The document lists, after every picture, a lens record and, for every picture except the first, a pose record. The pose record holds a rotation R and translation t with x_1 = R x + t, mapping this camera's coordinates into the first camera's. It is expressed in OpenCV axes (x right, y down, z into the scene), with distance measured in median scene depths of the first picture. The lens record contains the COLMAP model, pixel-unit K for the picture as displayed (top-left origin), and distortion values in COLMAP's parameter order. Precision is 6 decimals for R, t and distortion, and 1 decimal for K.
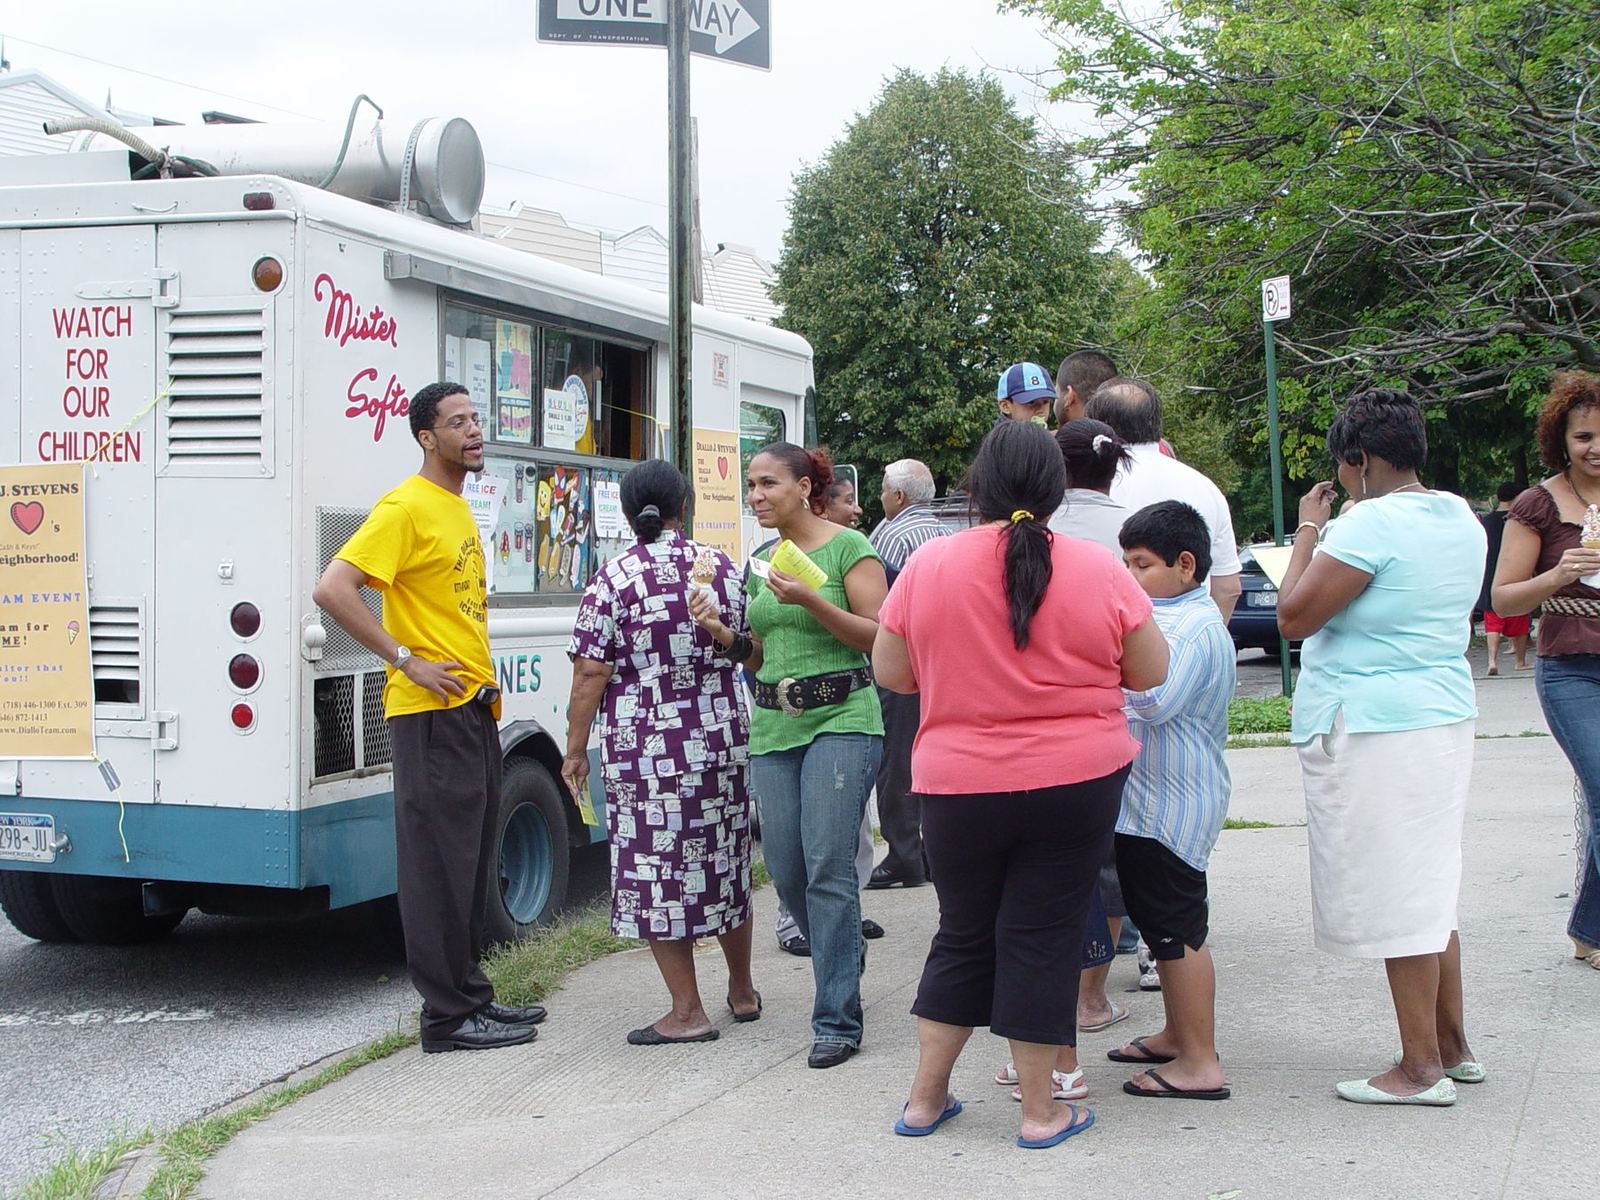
lens RADIAL K [[2367.5, 0, 800.0], [0, 2367.5, 600.0], [0, 0, 1]] dist [0.006372, 0.011387]
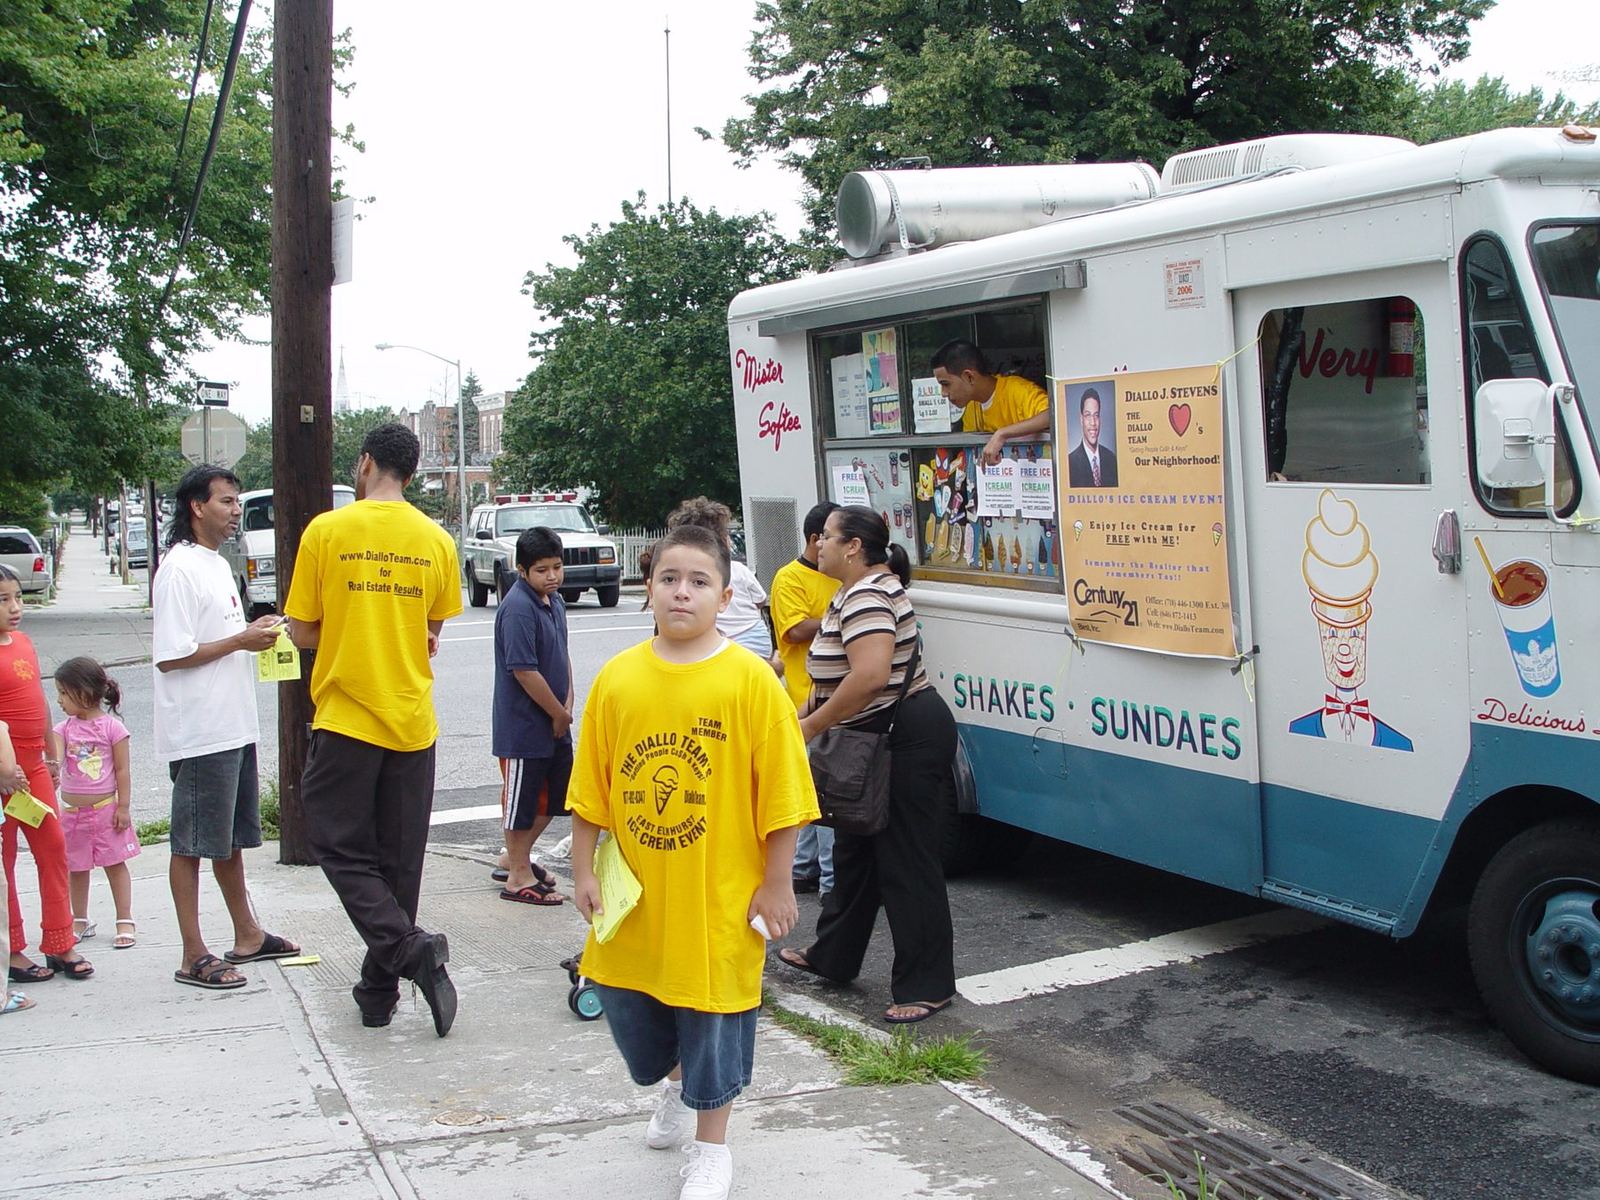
lens RADIAL K [[1812.3, 0, 805.9], [0, 1812.3, 613.4], [0, 0, 1]] dist [-0.219186, 0.287922]
pose [[-0.697195, 0.127394, -0.705471, 0.527944], [0.065946, 0.991308, 0.113838, -0.081359], [0.713842, 0.032844, -0.699536, 1.562182]]
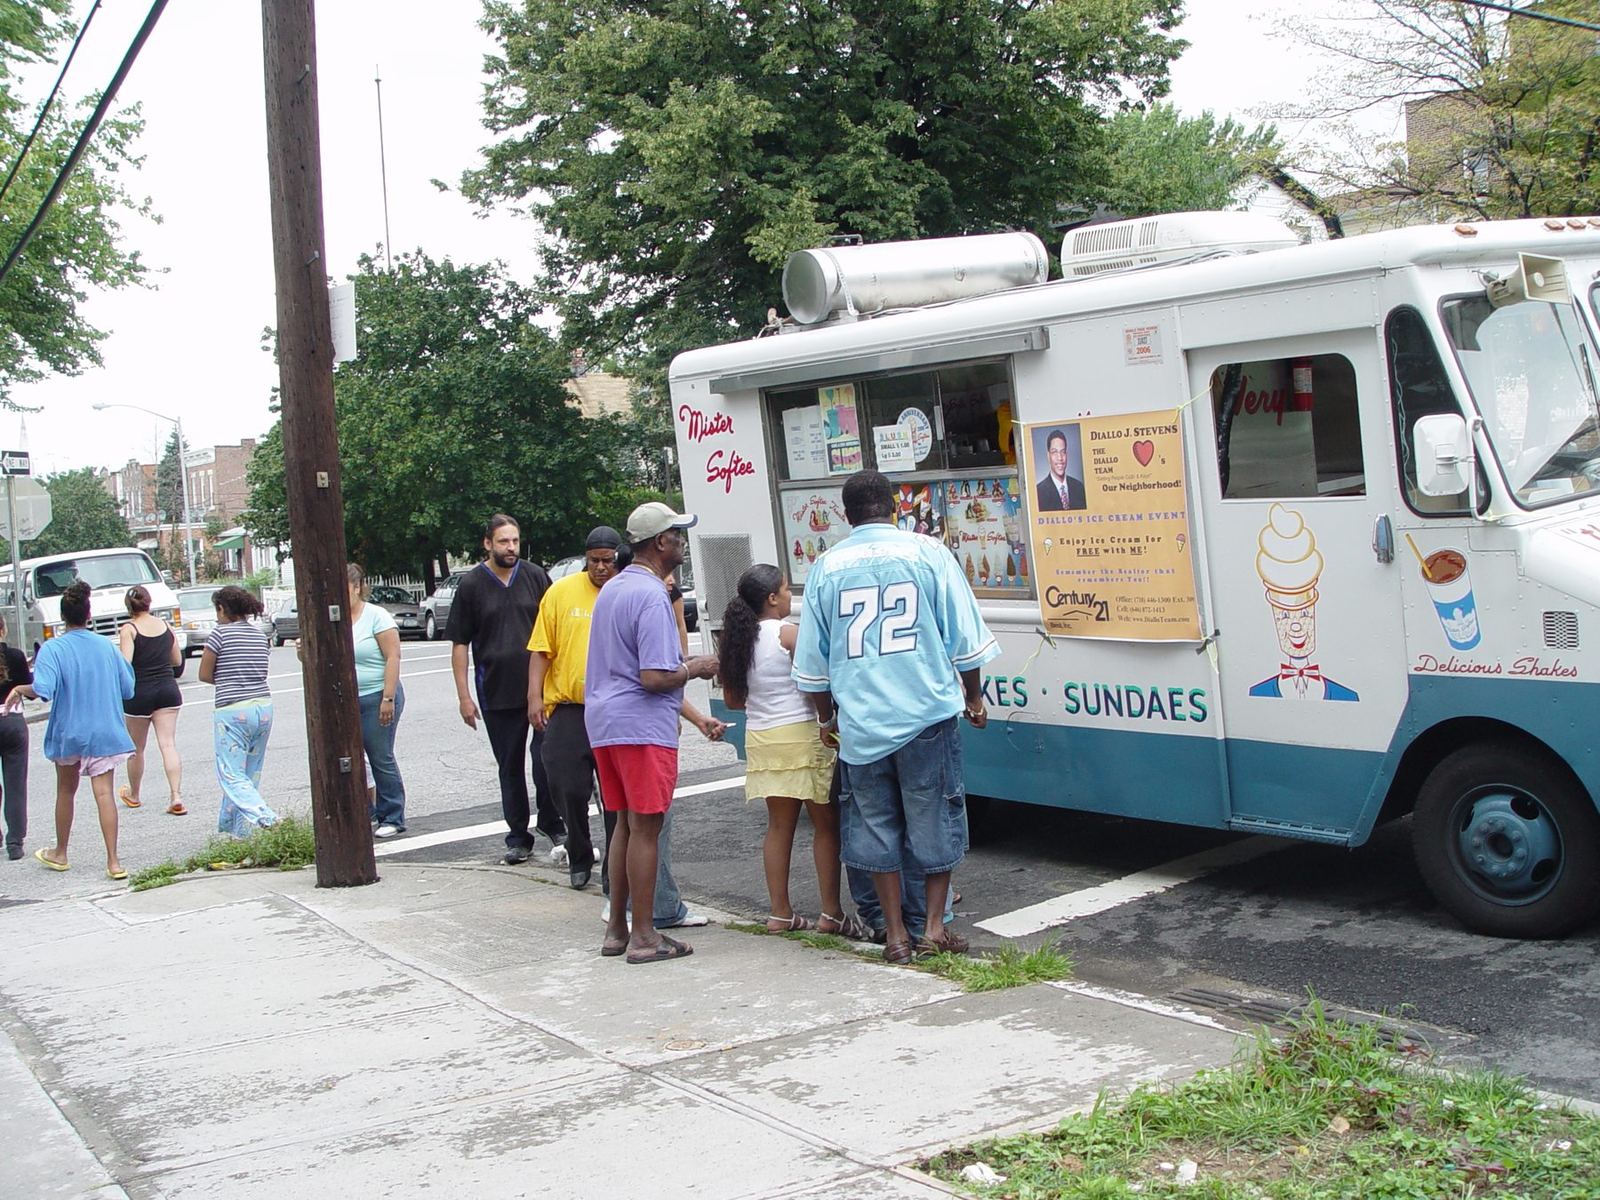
lens RADIAL K [[1812.3, 0, 805.9], [0, 1812.3, 613.4], [0, 0, 1]] dist [-0.219186, 0.287922]
pose [[-0.562447, 0.151576, -0.812821, 0.727412], [0.106650, 0.988141, 0.110471, -0.102861], [0.819926, -0.024553, -0.571942, 1.540397]]
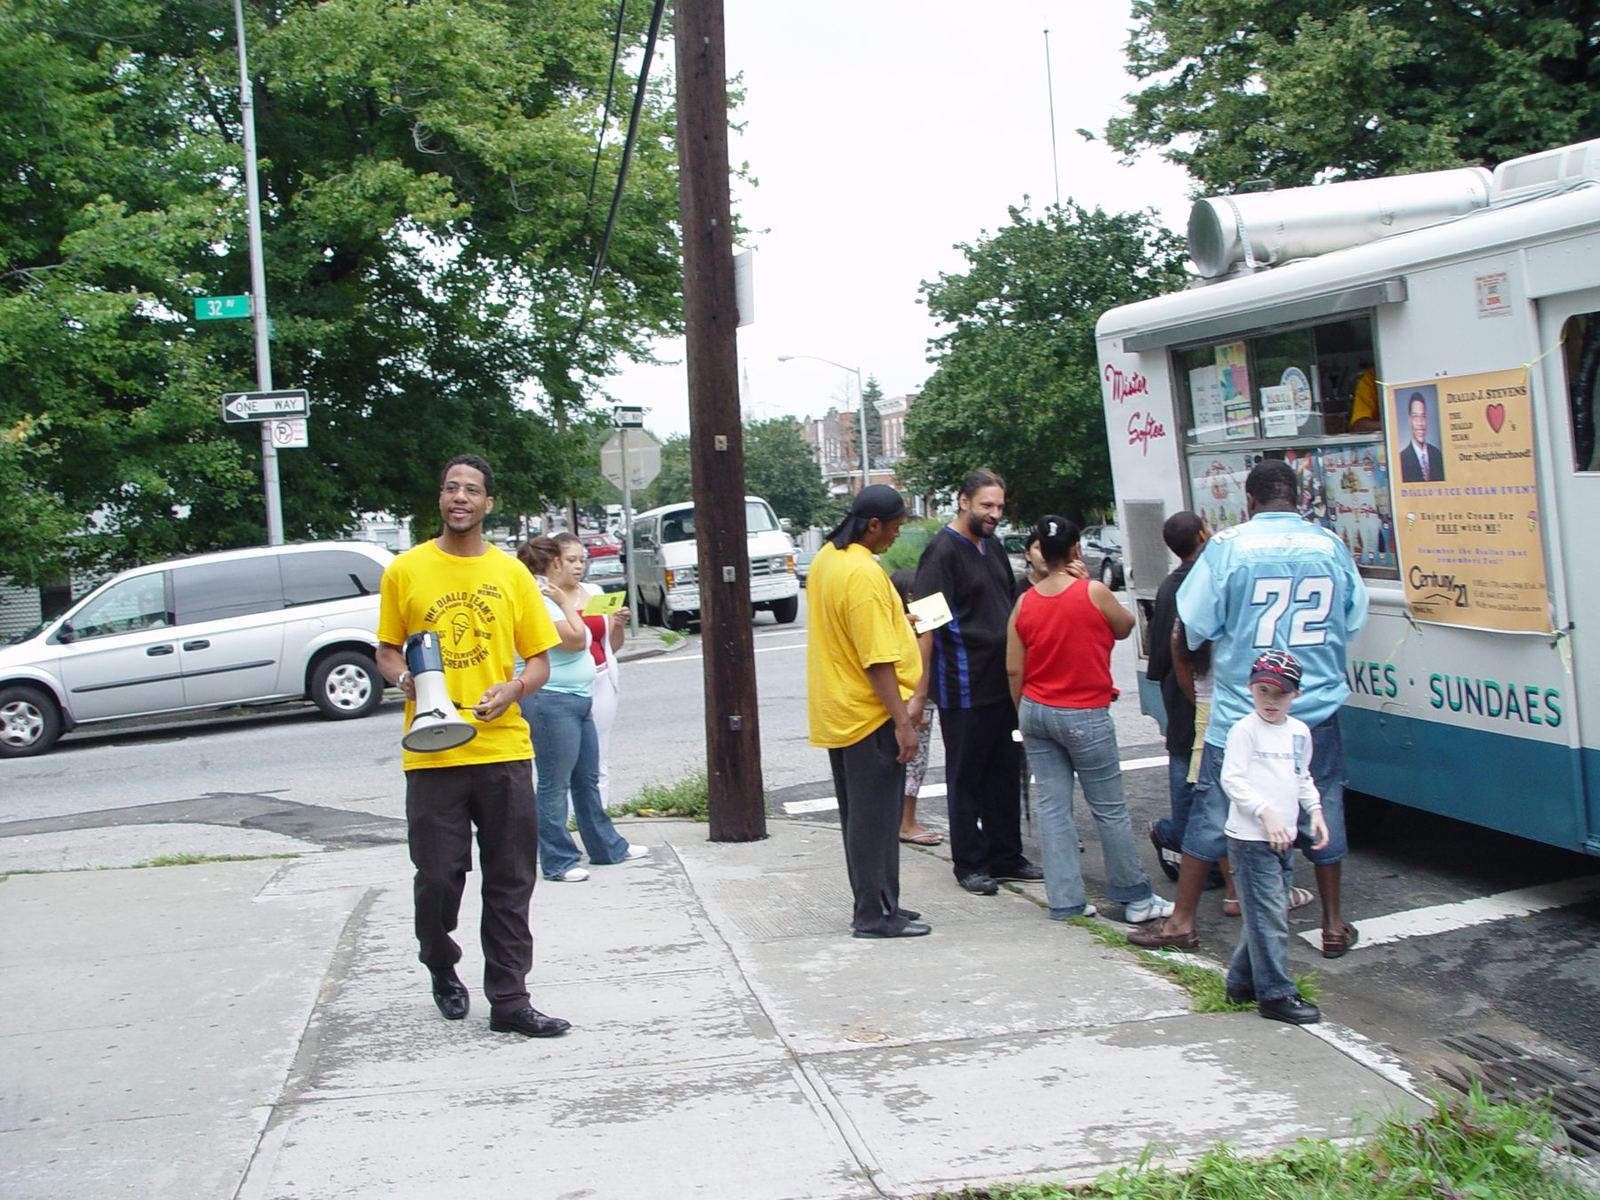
lens RADIAL K [[1812.3, 0, 805.9], [0, 1812.3, 613.4], [0, 0, 1]] dist [-0.219186, 0.287922]
pose [[-0.832824, 0.152627, -0.532079, 0.580130], [0.120825, 0.988181, 0.094341, -0.090773], [0.540190, 0.014281, -0.841422, 1.646162]]
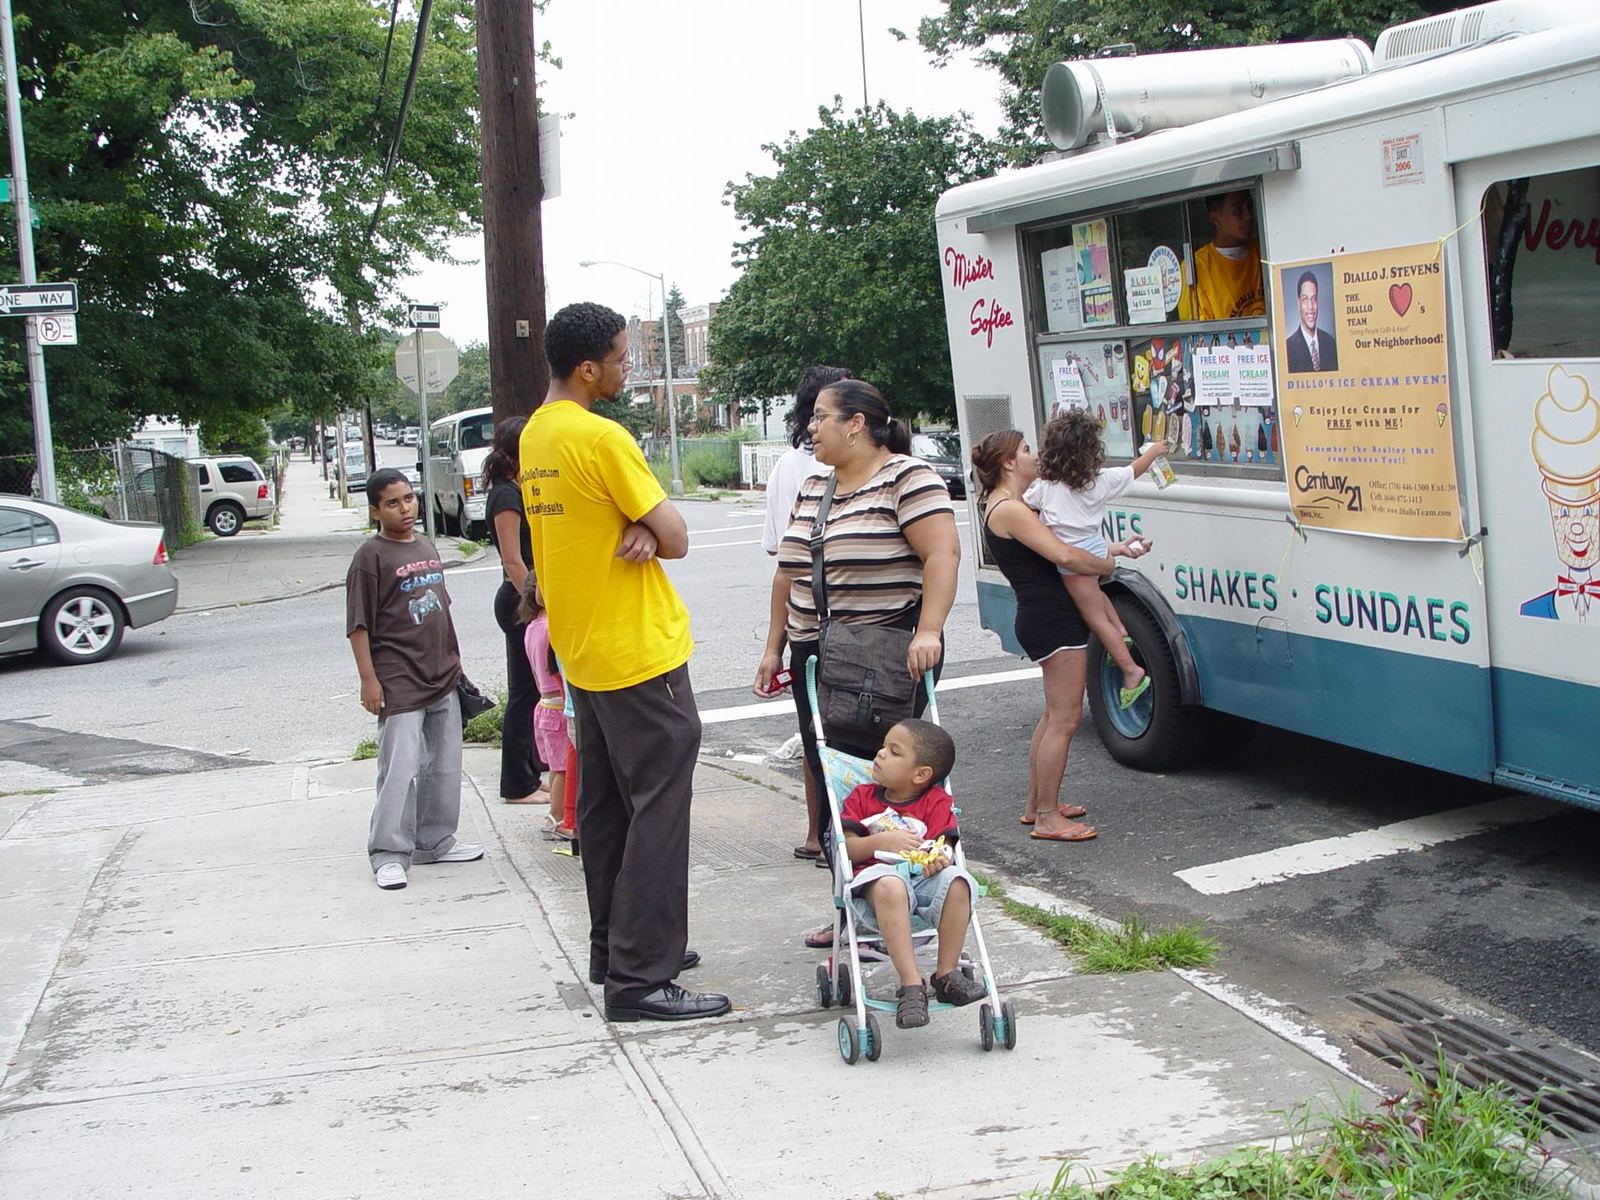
lens RADIAL K [[1812.3, 0, 805.9], [0, 1812.3, 613.4], [0, 0, 1]] dist [-0.219186, 0.287922]
pose [[-0.769728, 0.182225, -0.611811, 0.533944], [0.108989, 0.981834, 0.155315, -0.079067], [0.628999, 0.052870, -0.775606, 1.562327]]
